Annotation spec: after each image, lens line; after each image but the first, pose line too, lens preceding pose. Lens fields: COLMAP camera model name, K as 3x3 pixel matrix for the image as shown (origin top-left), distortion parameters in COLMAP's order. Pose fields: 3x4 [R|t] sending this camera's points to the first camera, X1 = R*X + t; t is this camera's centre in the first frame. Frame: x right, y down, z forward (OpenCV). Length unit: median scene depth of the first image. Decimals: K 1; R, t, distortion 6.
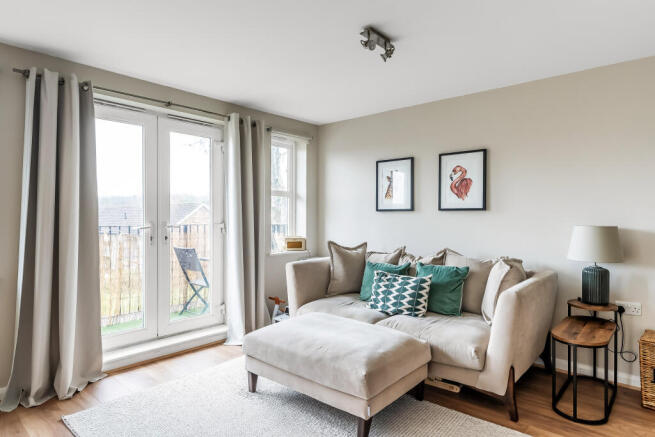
lens RADIAL K [[390.2, 0, 338.6], [0, 390.2, 214.2], [0, 0, 1]] dist [0.003166, 0.002754]
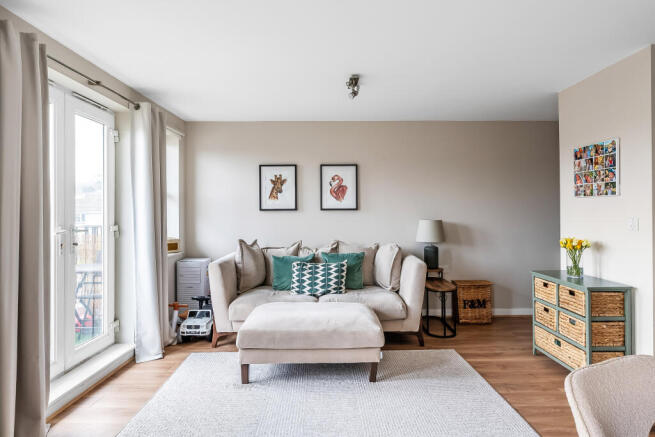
lens RADIAL K [[390.2, 0, 354.5], [0, 390.2, 206.8], [0, 0, 1]] dist [0.003166, 0.002754]
pose [[0.747554, 0.005401, 0.664179, -0.570606], [0.005551, 0.999881, -0.014379, -0.002150], [-0.664178, 0.014436, 0.747435, 0.012503]]
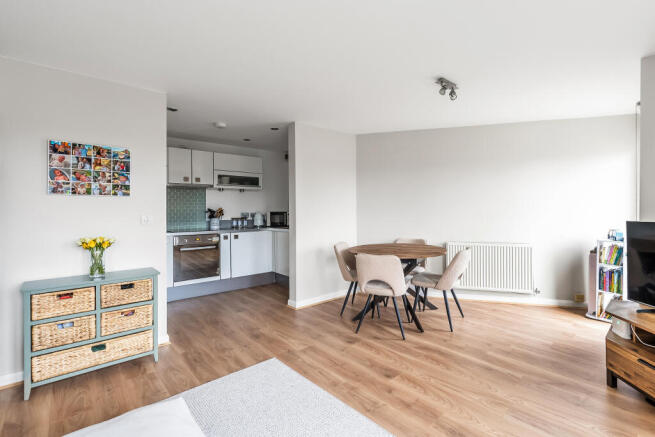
lens RADIAL K [[305.9, 0, 344.5], [0, 305.9, 209.7], [0, 0, 1]] dist [-0.001580, 0.000726]
pose [[-0.988187, 0.007497, 0.153071, -0.250531], [0.007909, 0.999967, 0.002084, 0.000952], [-0.153050, 0.003270, -0.988213, 0.971283]]
